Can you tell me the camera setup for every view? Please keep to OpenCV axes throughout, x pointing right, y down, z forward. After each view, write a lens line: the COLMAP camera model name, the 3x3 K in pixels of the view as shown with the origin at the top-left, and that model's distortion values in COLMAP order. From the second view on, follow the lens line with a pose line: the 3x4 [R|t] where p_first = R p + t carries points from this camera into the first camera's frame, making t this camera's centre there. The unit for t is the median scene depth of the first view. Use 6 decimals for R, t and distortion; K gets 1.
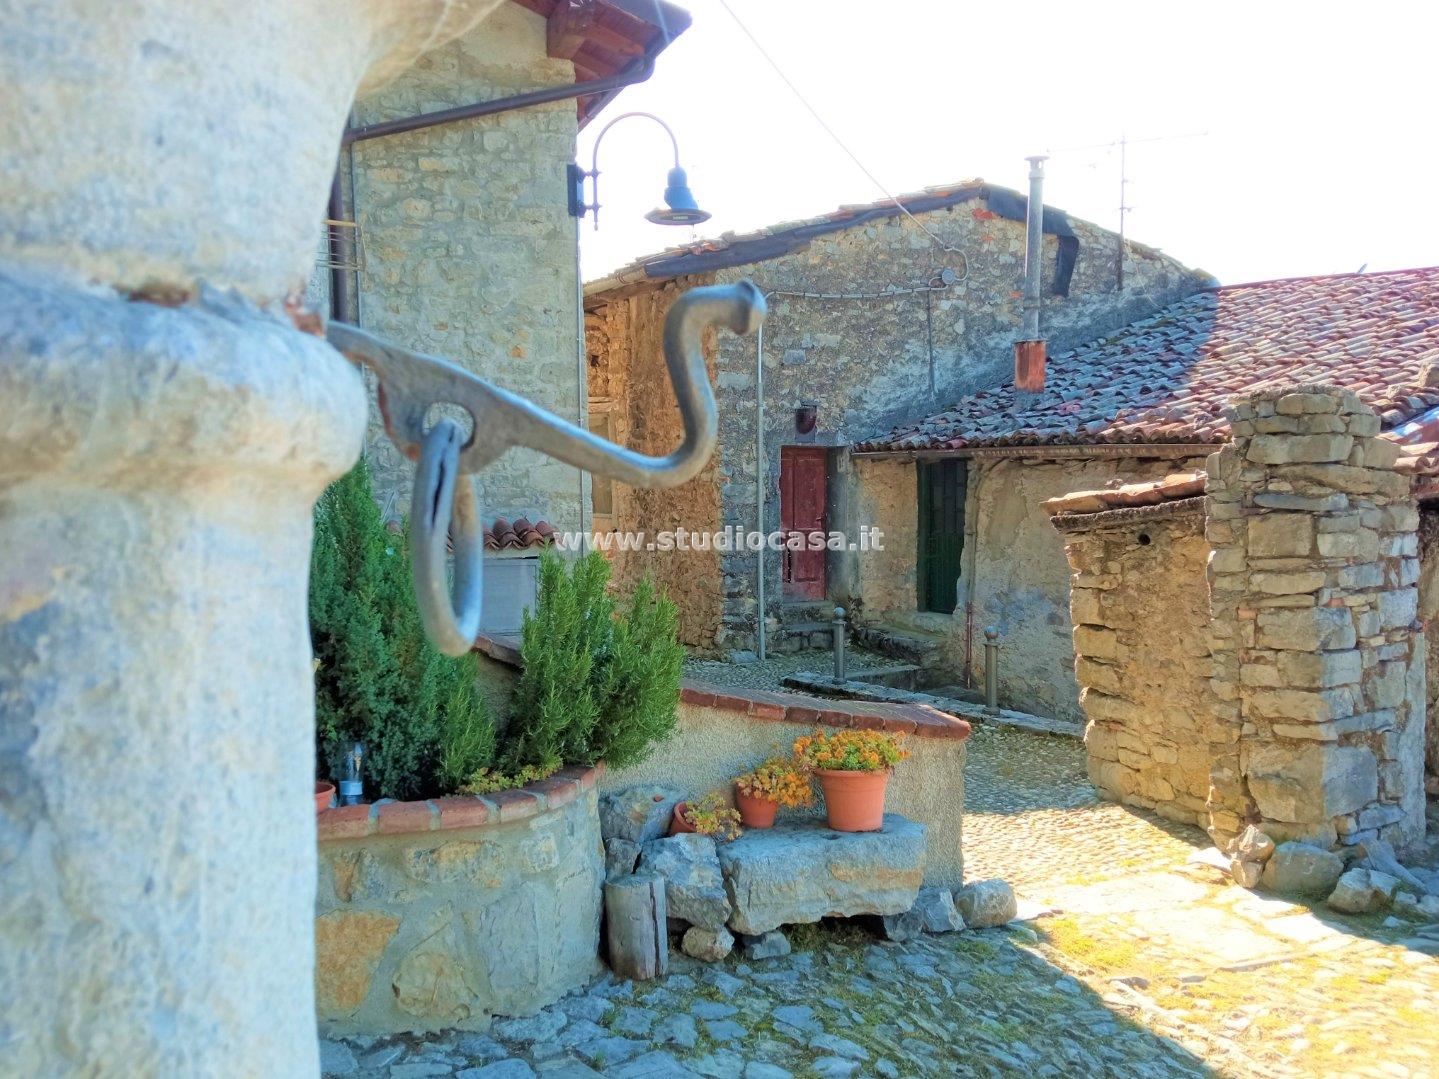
lens RADIAL K [[1188.3, 0, 713.3], [0, 1188.3, 534.9], [0, 0, 1]] dist [0.092066, -0.142187]
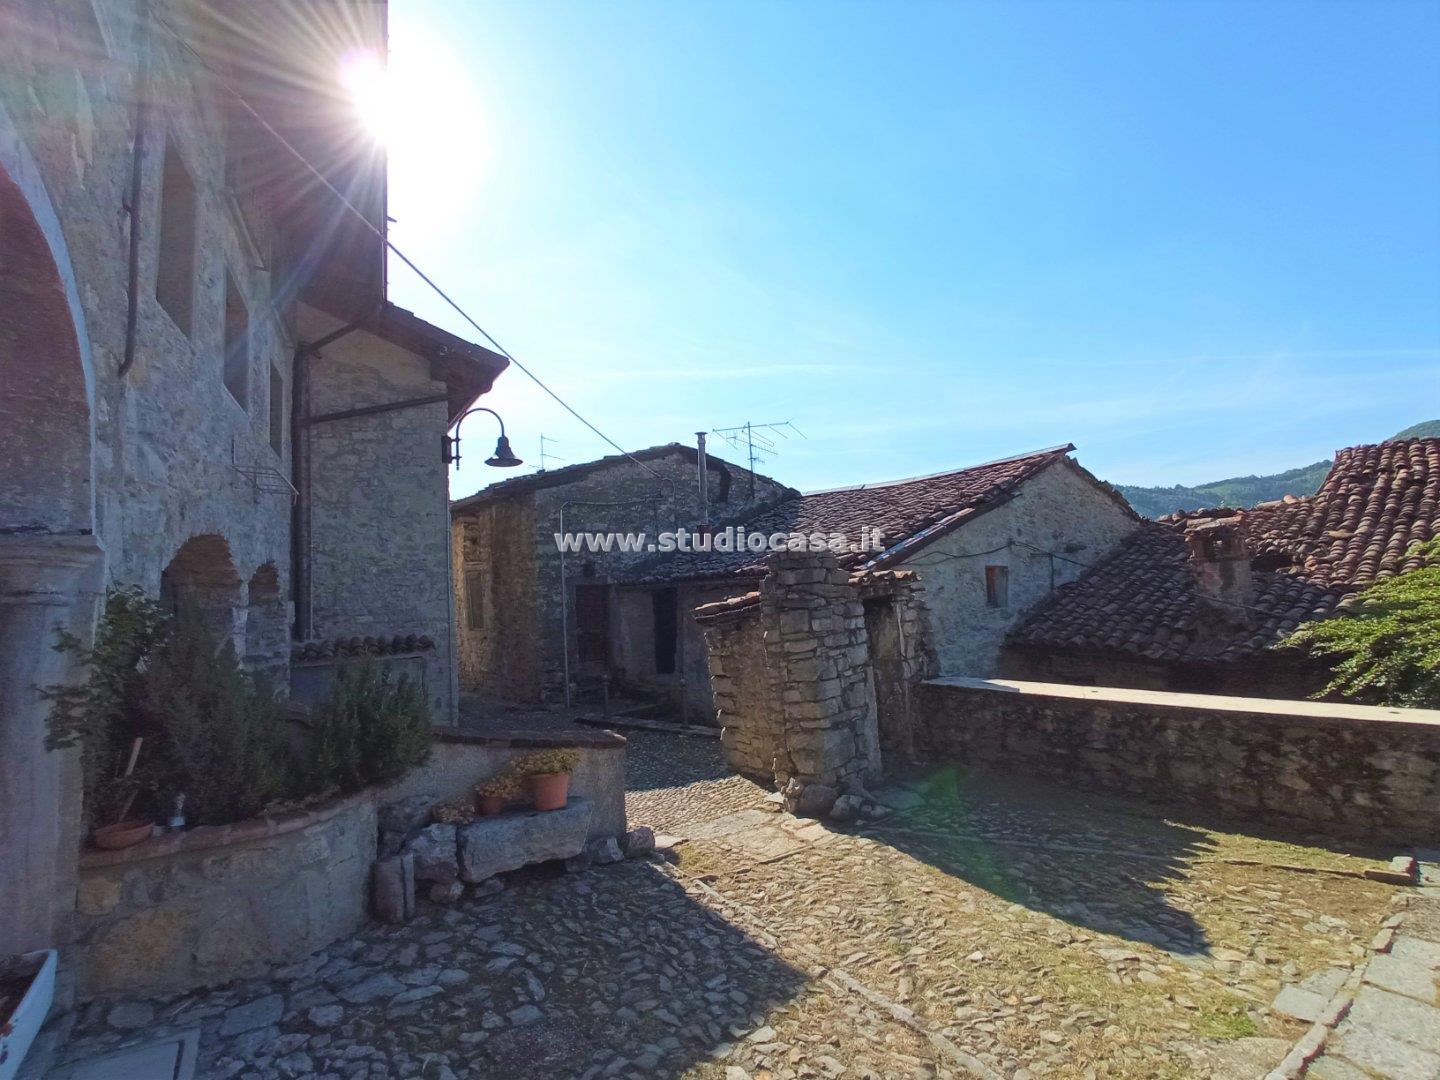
lens RADIAL K [[645.6, 0, 718.4], [0, 645.6, 533.1], [0, 0, 1]] dist [-0.064688, 0.040165]
pose [[0.975399, -0.028140, 0.218645, 0.126927], [0.060896, 0.987621, -0.144554, 0.002261], [-0.211871, 0.154312, 0.965038, 0.008005]]
